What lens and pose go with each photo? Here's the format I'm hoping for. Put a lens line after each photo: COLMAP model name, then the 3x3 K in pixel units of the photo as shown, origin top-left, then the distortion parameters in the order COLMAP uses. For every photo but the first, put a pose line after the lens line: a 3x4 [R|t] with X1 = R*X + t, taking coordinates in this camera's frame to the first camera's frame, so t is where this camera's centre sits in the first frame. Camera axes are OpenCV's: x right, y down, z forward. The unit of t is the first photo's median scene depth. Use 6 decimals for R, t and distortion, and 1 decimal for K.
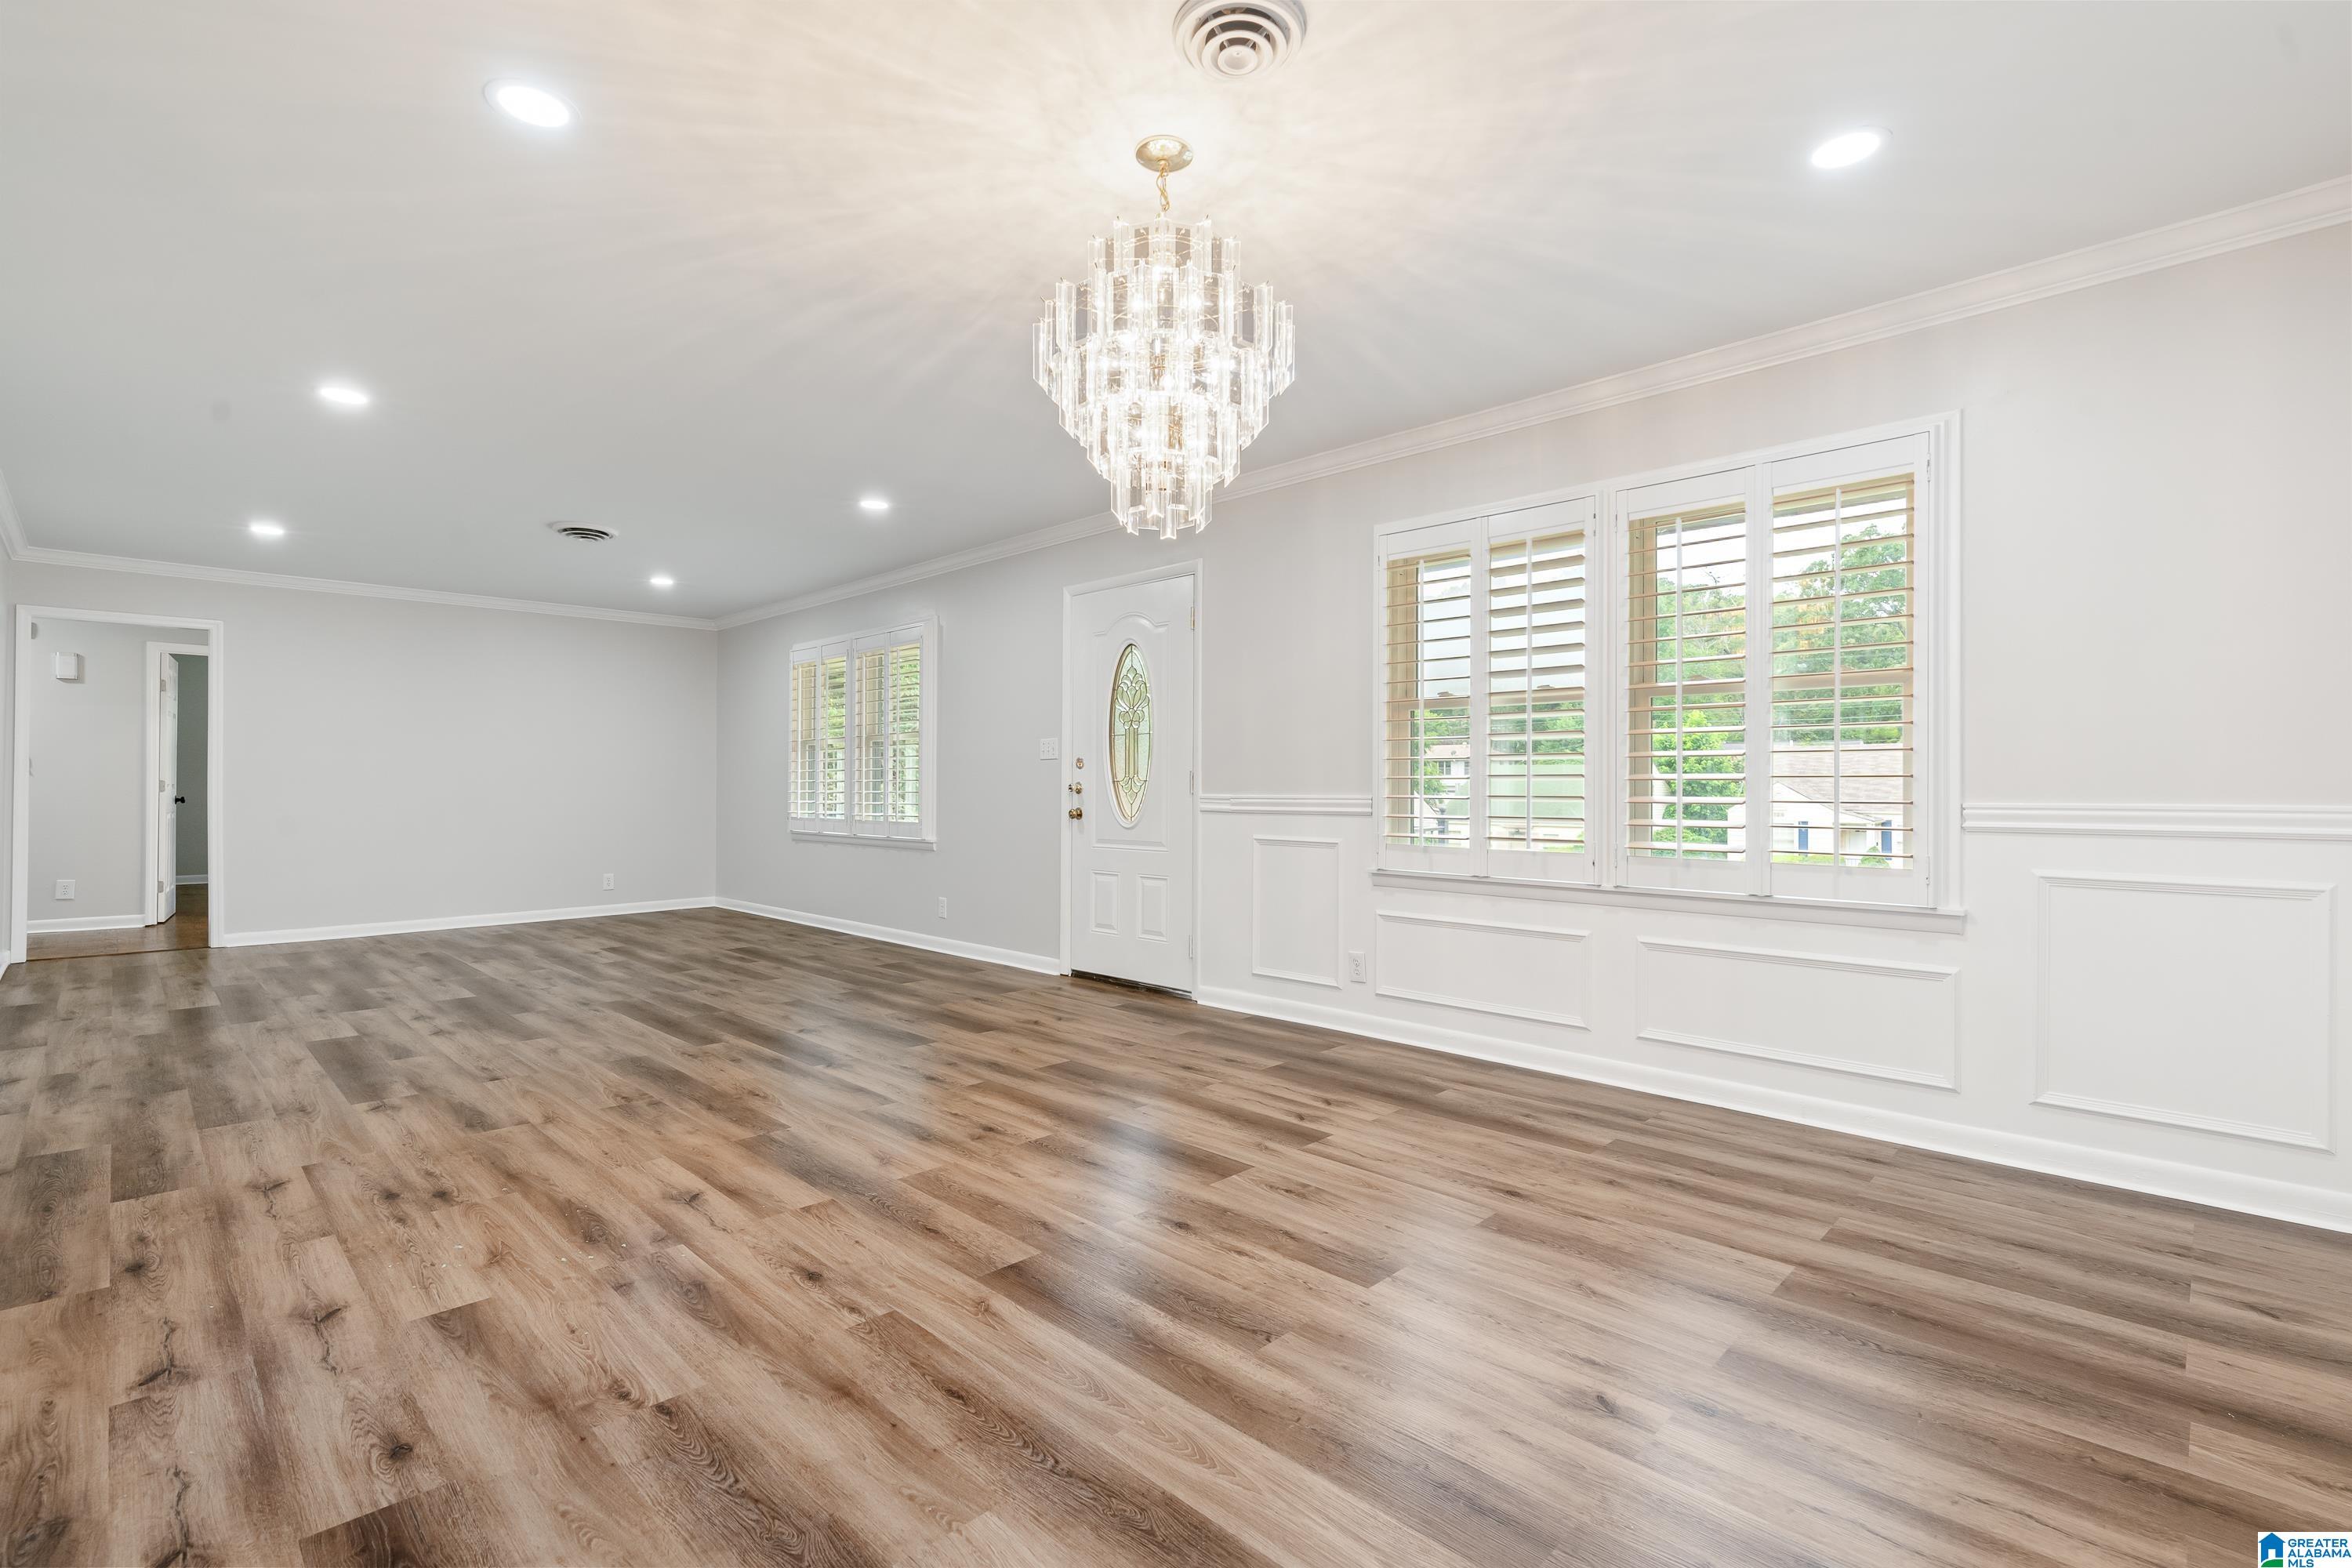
lens RADIAL K [[1082.3, 0, 1176.0], [0, 1082.3, 784.0], [0, 0, 1]] dist [0.002397, -0.000781]
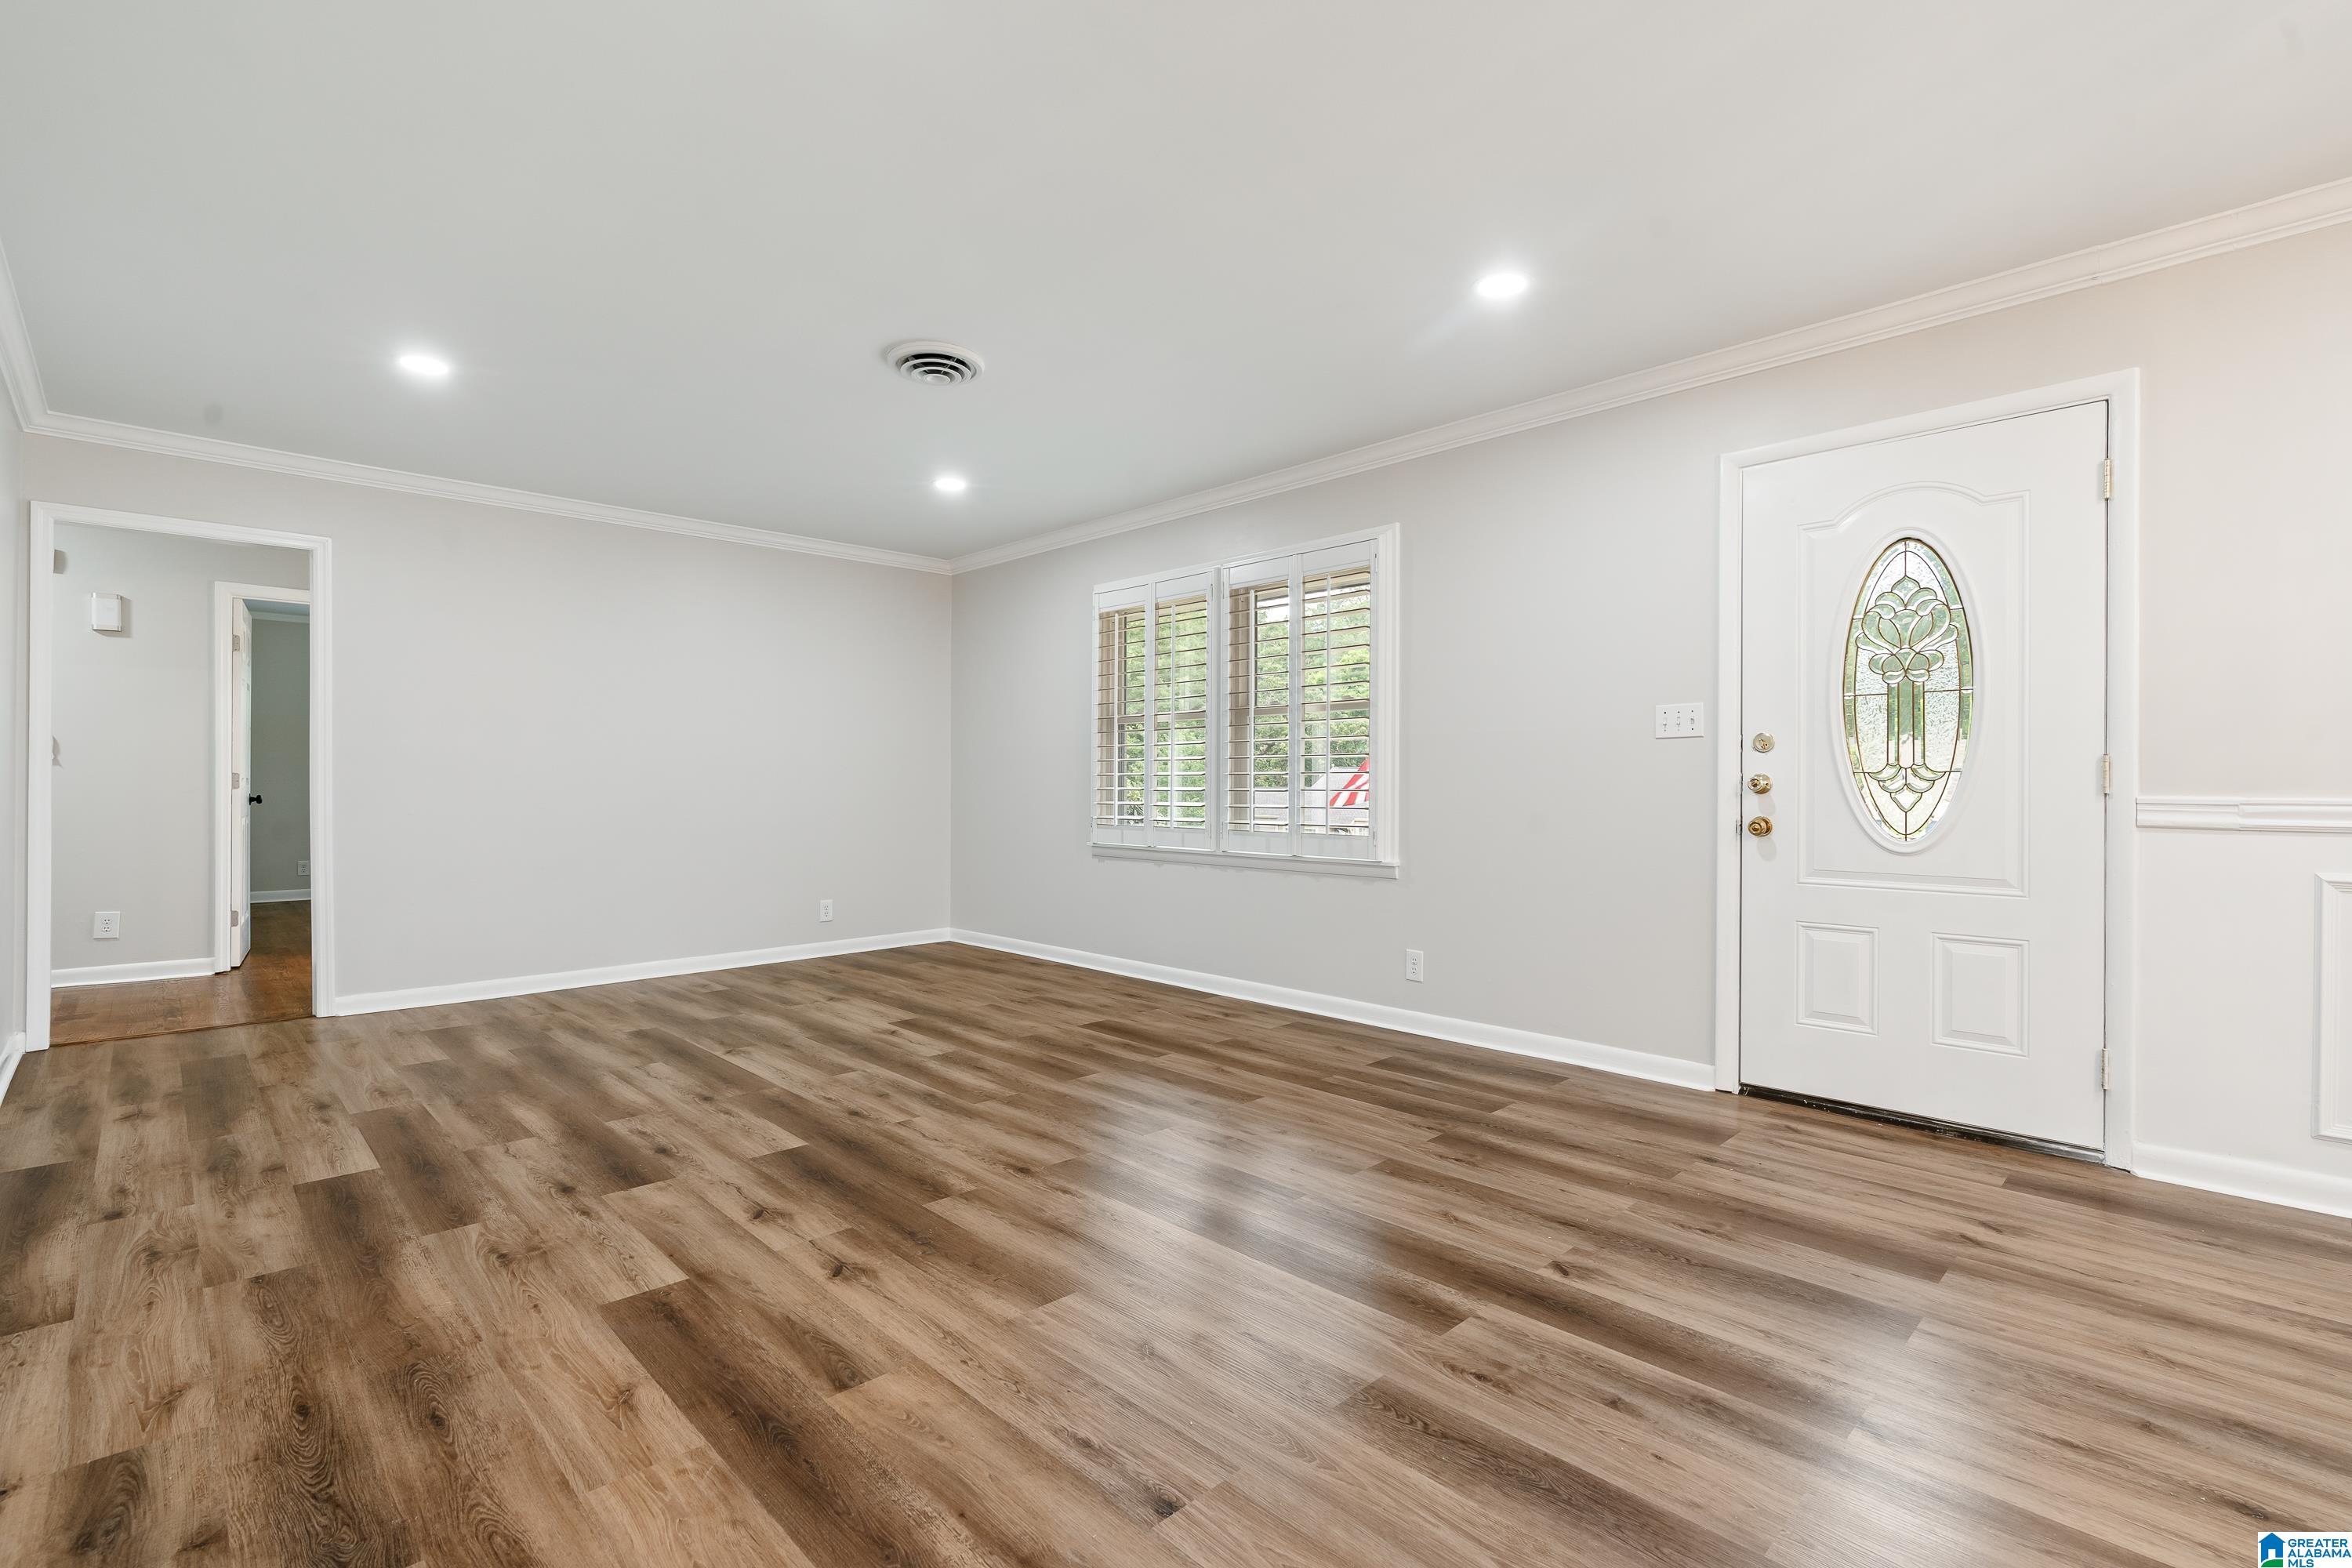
lens RADIAL K [[1075.5, 0, 1178.1], [0, 1075.5, 786.5], [0, 0, 1]] dist [-0.004495, 0.000777]
pose [[0.999936, 0.000179, -0.011347, -0.375137], [-0.000098, 0.999975, 0.007120, 0.000632], [0.011348, -0.007119, 0.999910, 0.365393]]
